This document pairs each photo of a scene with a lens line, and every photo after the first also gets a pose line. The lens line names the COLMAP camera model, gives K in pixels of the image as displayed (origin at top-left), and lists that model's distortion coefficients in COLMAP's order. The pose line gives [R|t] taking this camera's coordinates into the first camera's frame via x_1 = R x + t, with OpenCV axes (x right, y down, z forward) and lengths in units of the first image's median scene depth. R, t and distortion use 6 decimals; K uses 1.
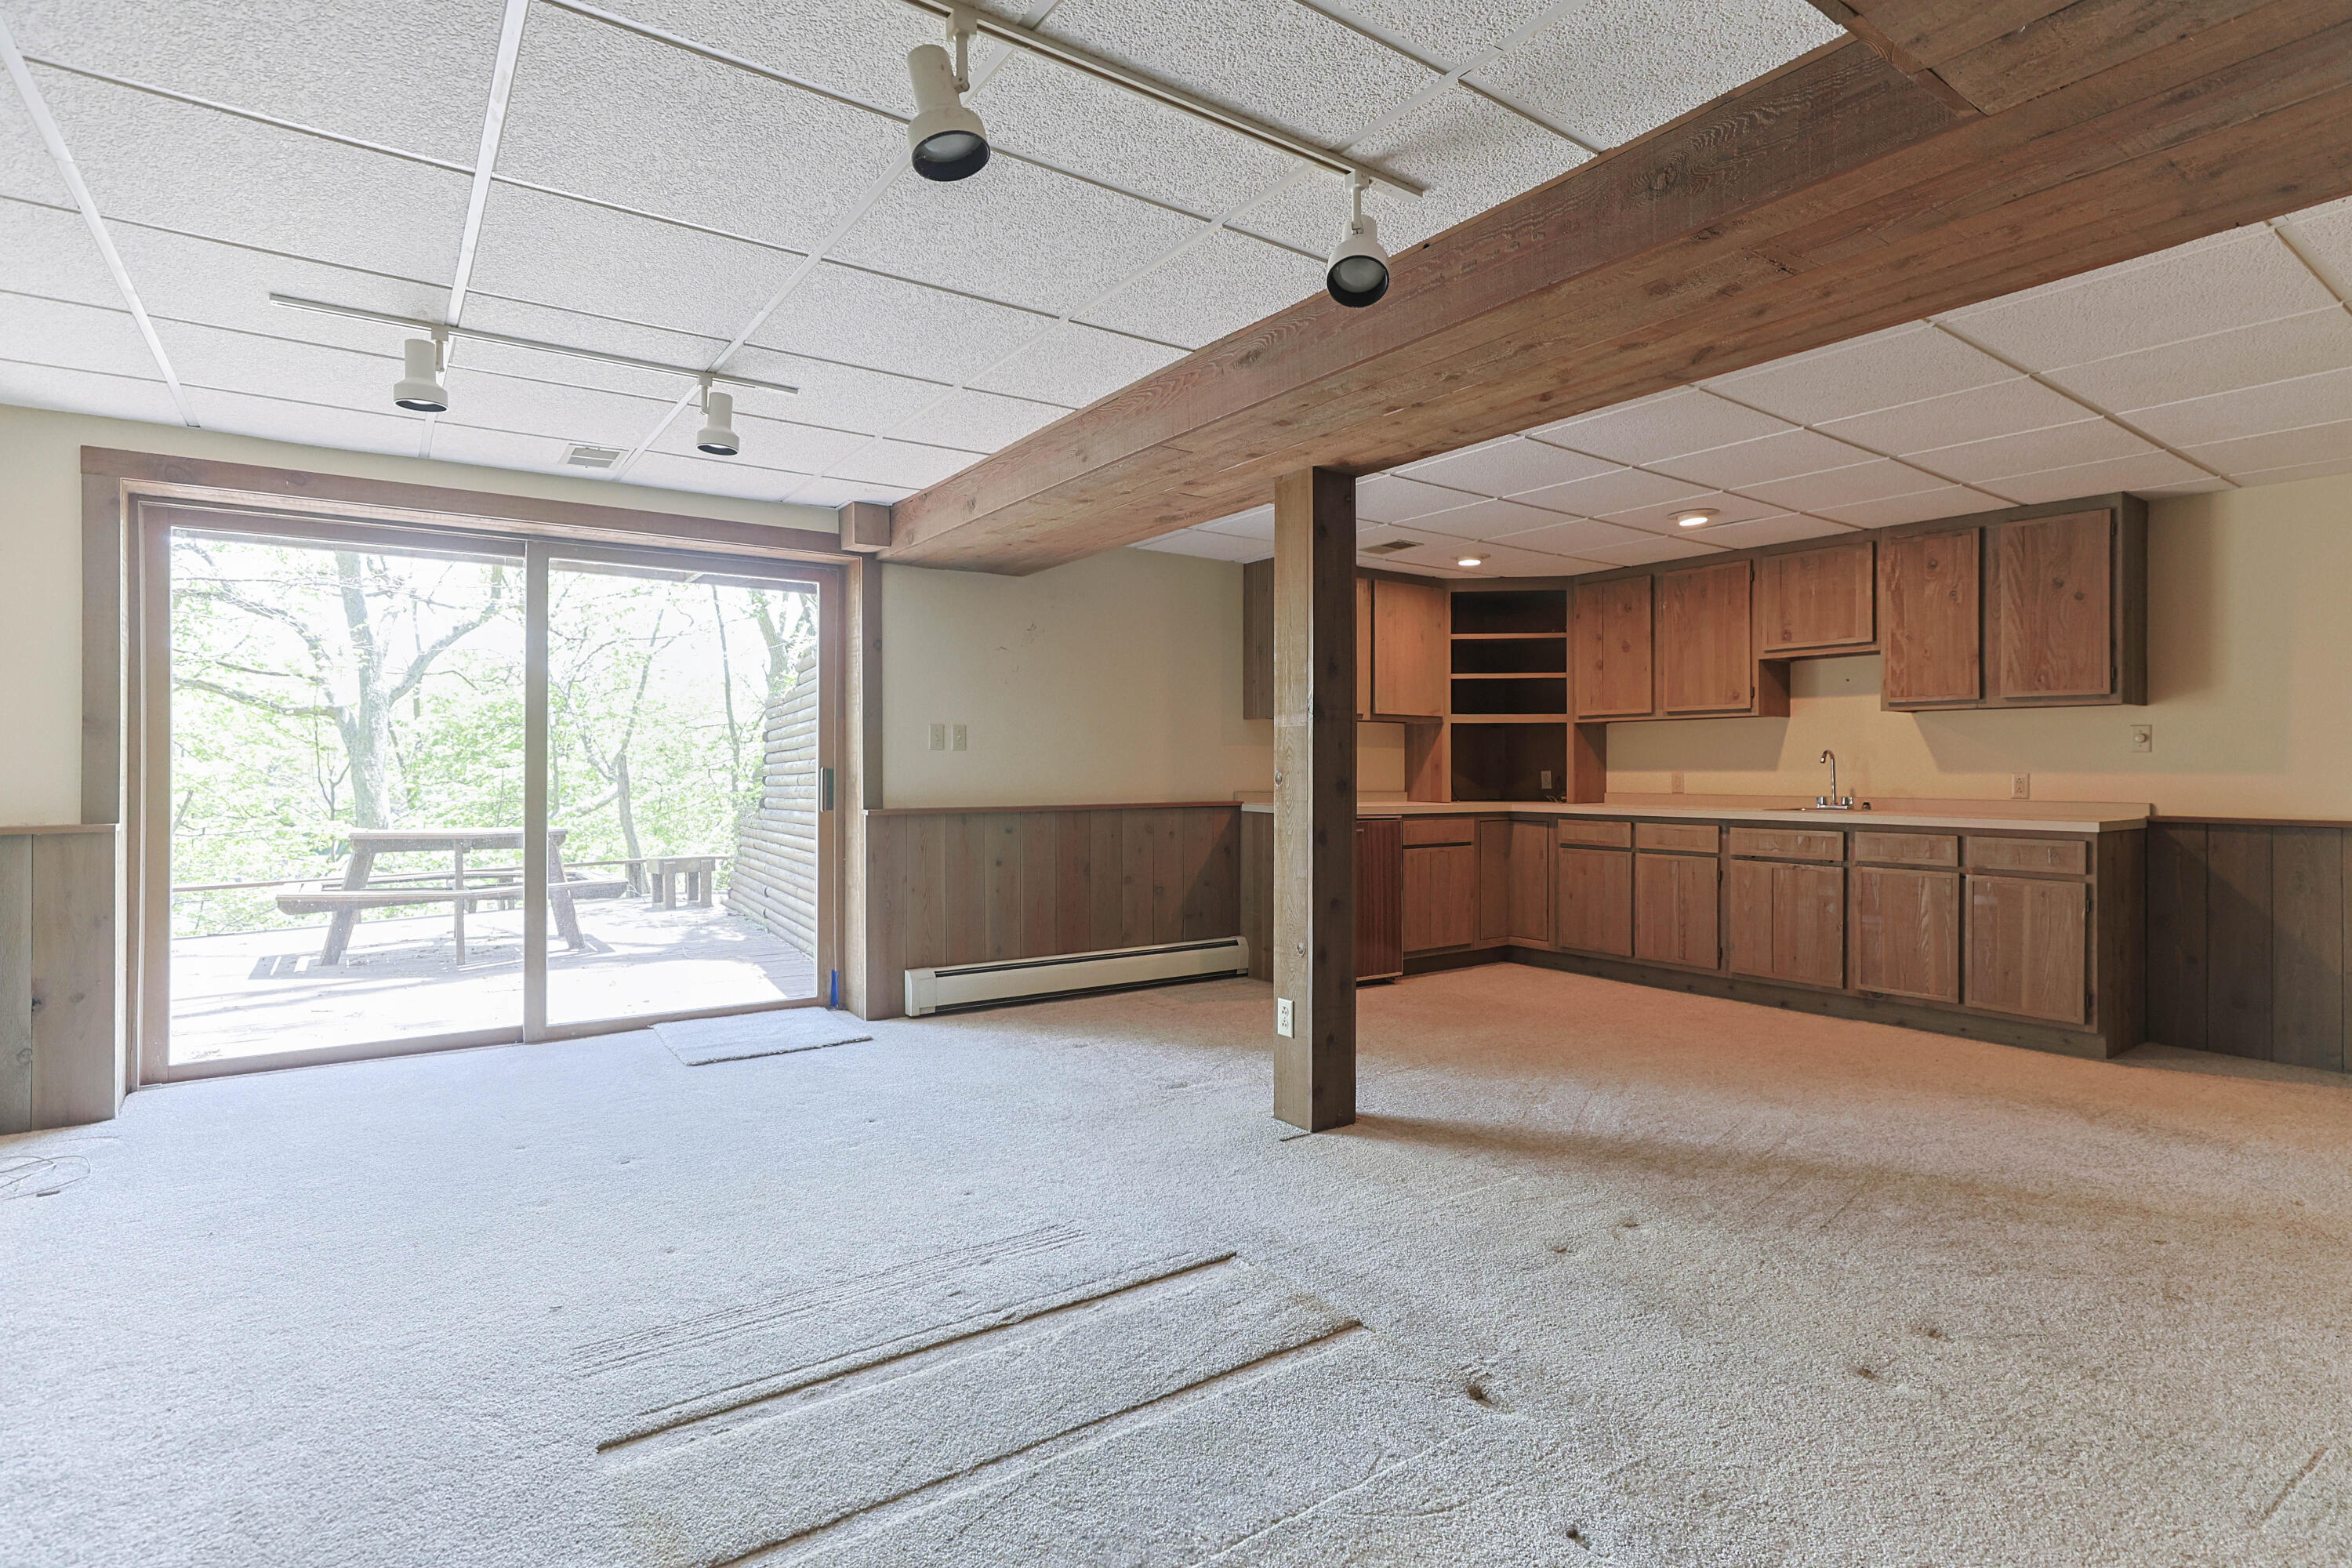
lens RADIAL K [[1143.9, 0, 1174.4], [0, 1143.9, 774.9], [0, 0, 1]] dist [-0.018365, 0.014265]
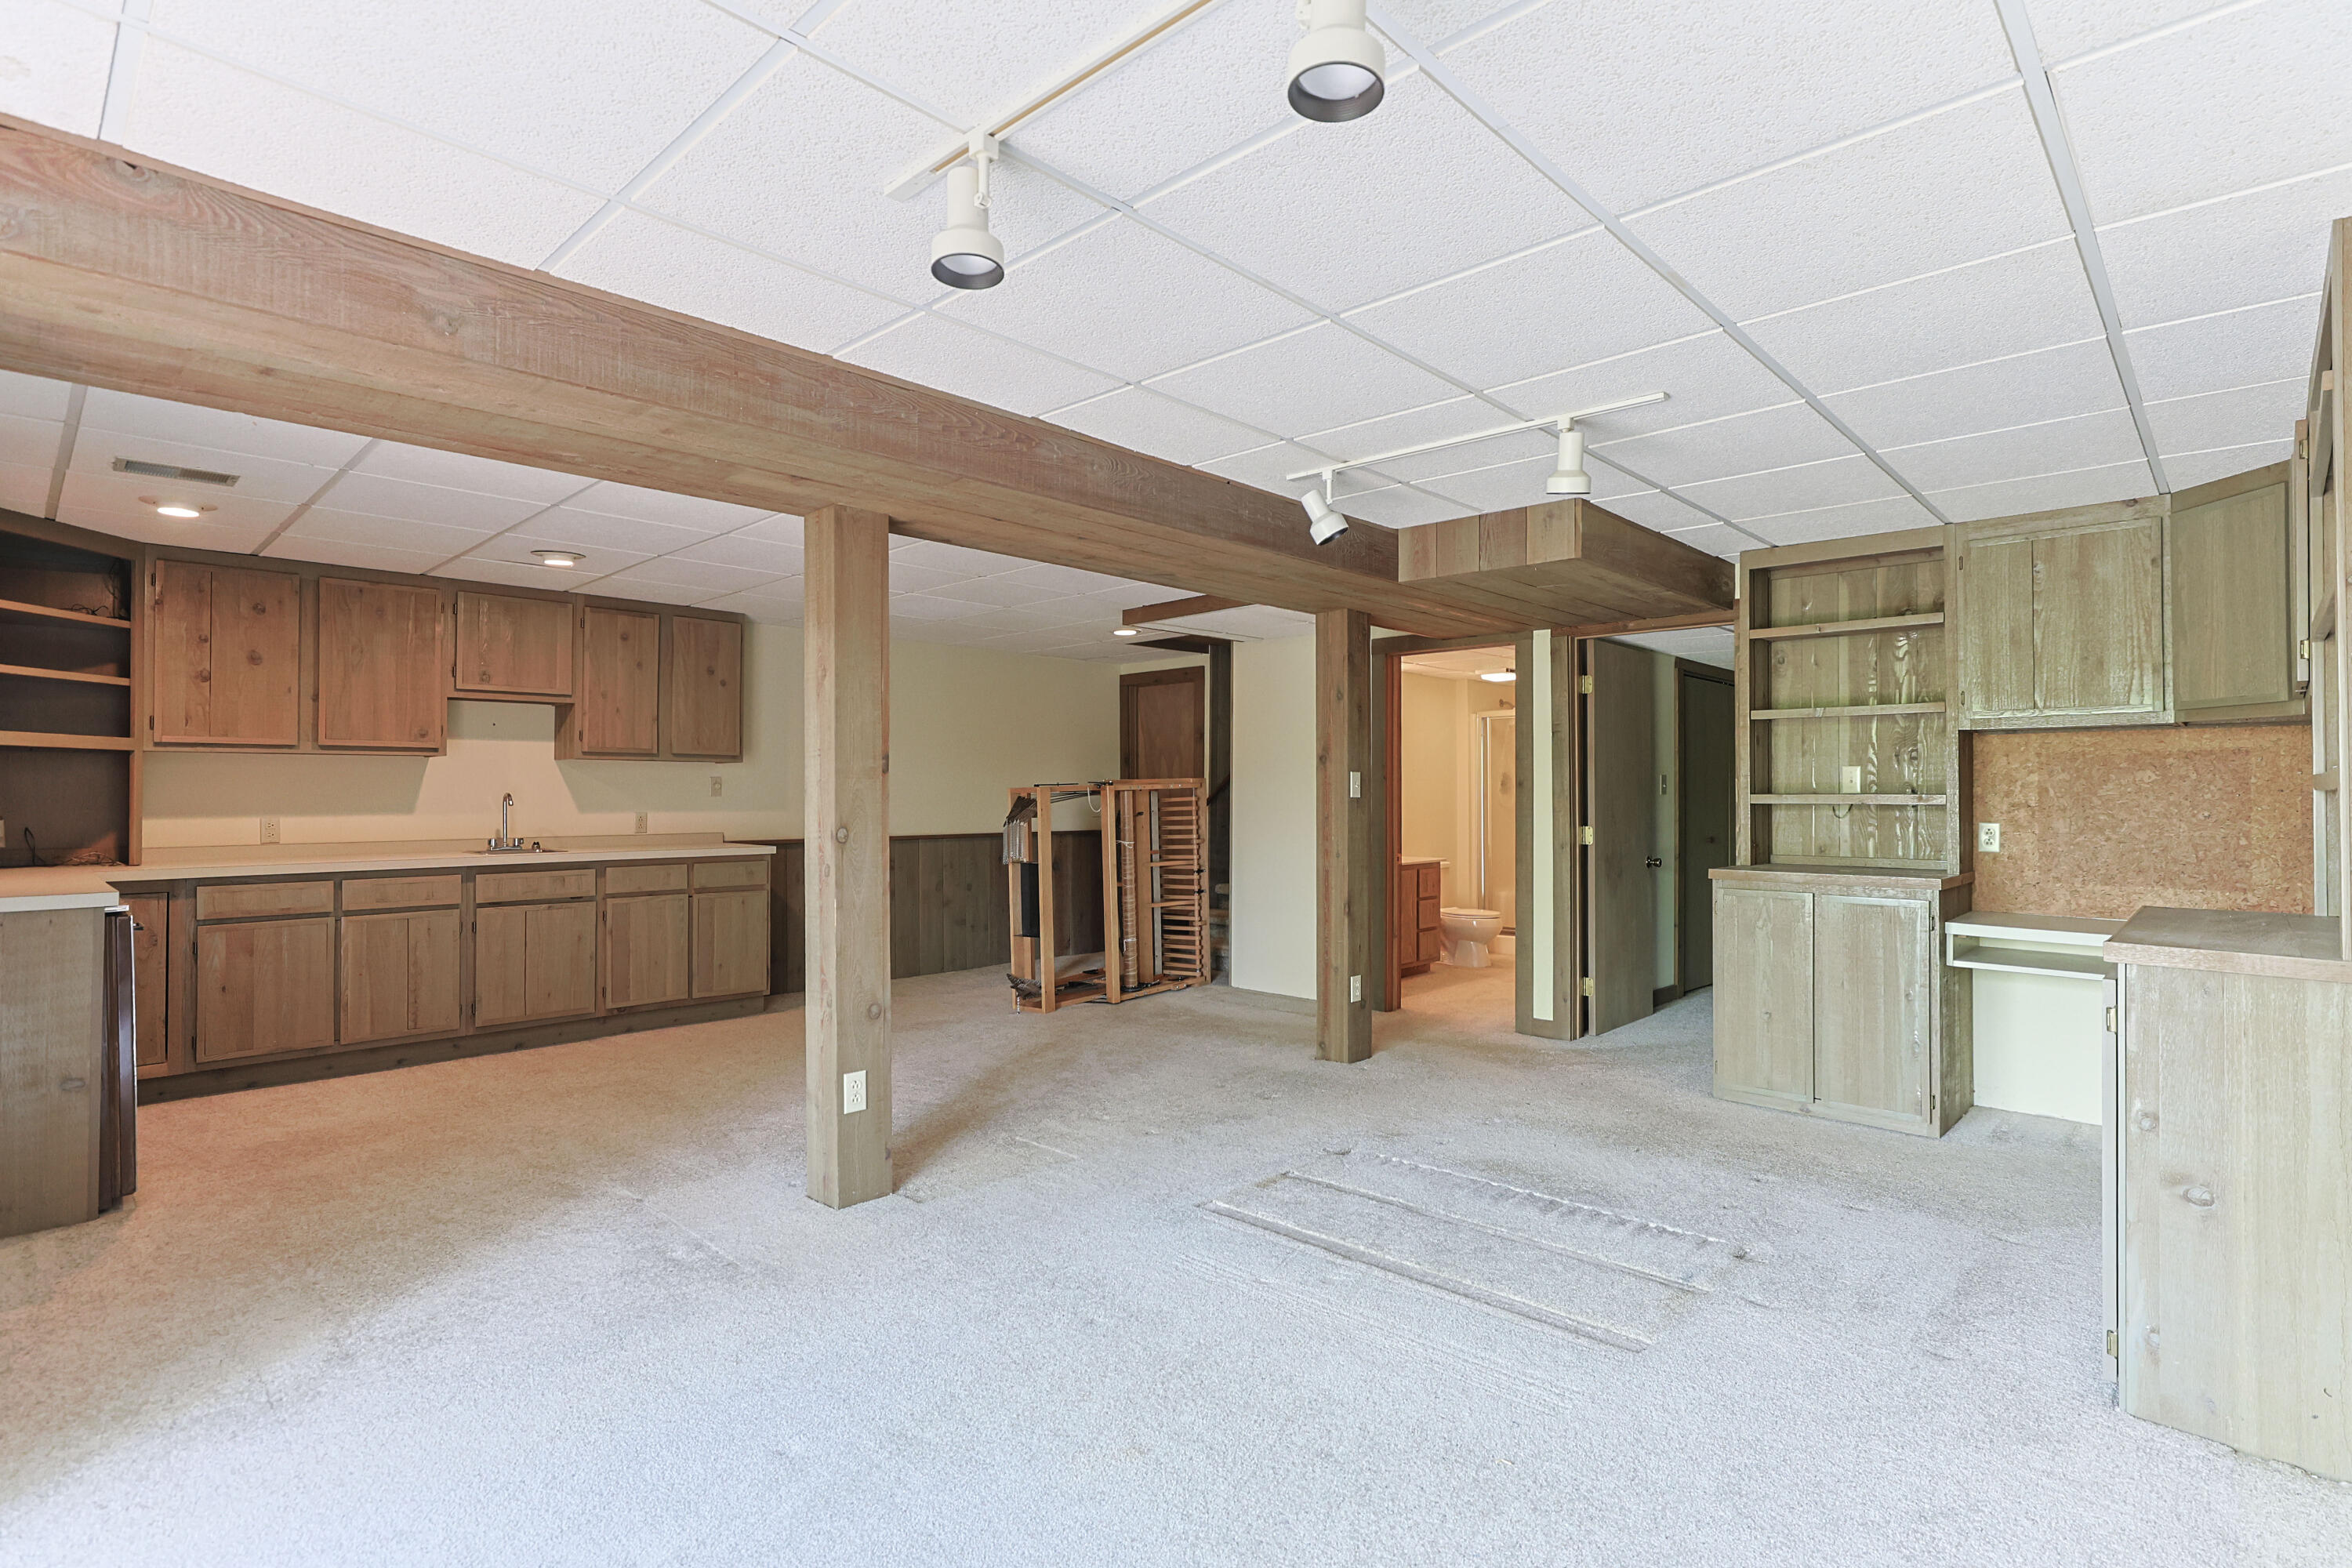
lens RADIAL K [[1143.9, 0, 1211.8], [0, 1143.9, 790.7], [0, 0, 1]] dist [-0.018365, 0.014265]
pose [[-0.206974, 0.003077, 0.978342, -0.535336], [0.008596, 0.999962, -0.001326, -0.016244], [-0.978309, 0.008135, -0.206993, 0.563706]]
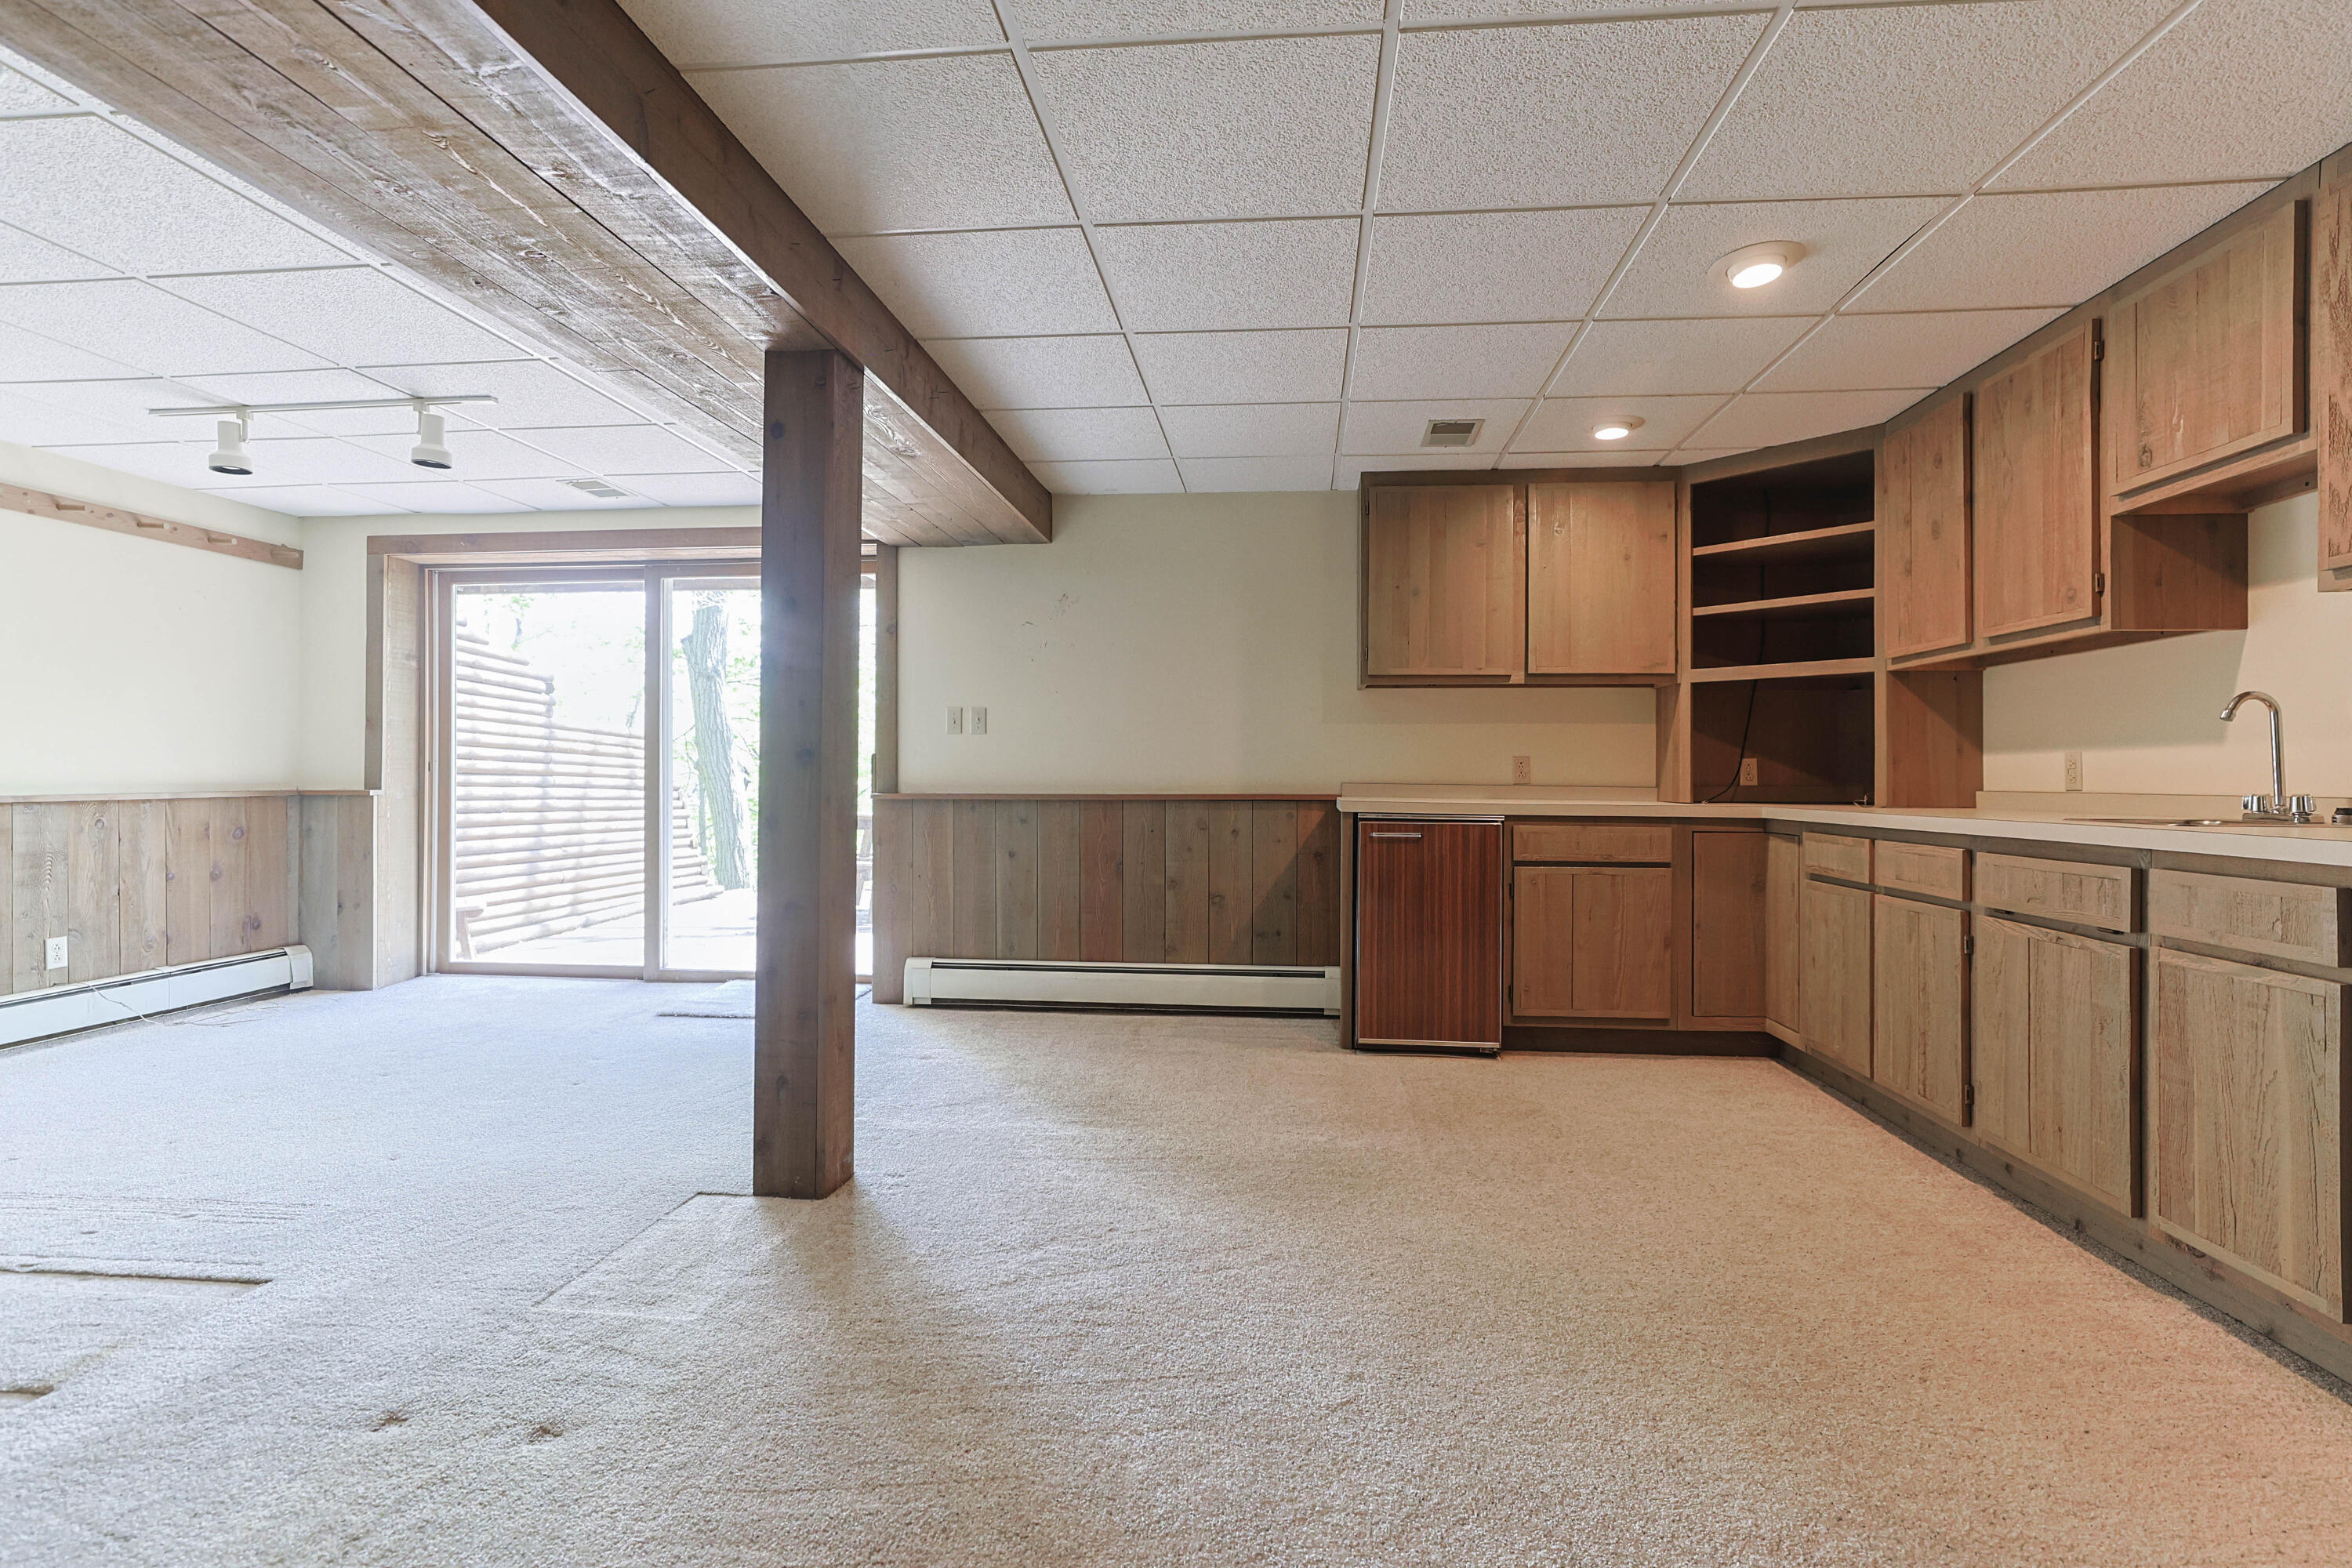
lens RADIAL K [[1143.9, 0, 1177.5], [0, 1143.9, 765.4], [0, 0, 1]] dist [-0.018365, 0.014265]
pose [[0.756257, -0.004380, -0.654260, 0.518897], [-0.006732, 0.999873, -0.014476, 0.015923], [0.654240, 0.015352, 0.756131, 0.358646]]
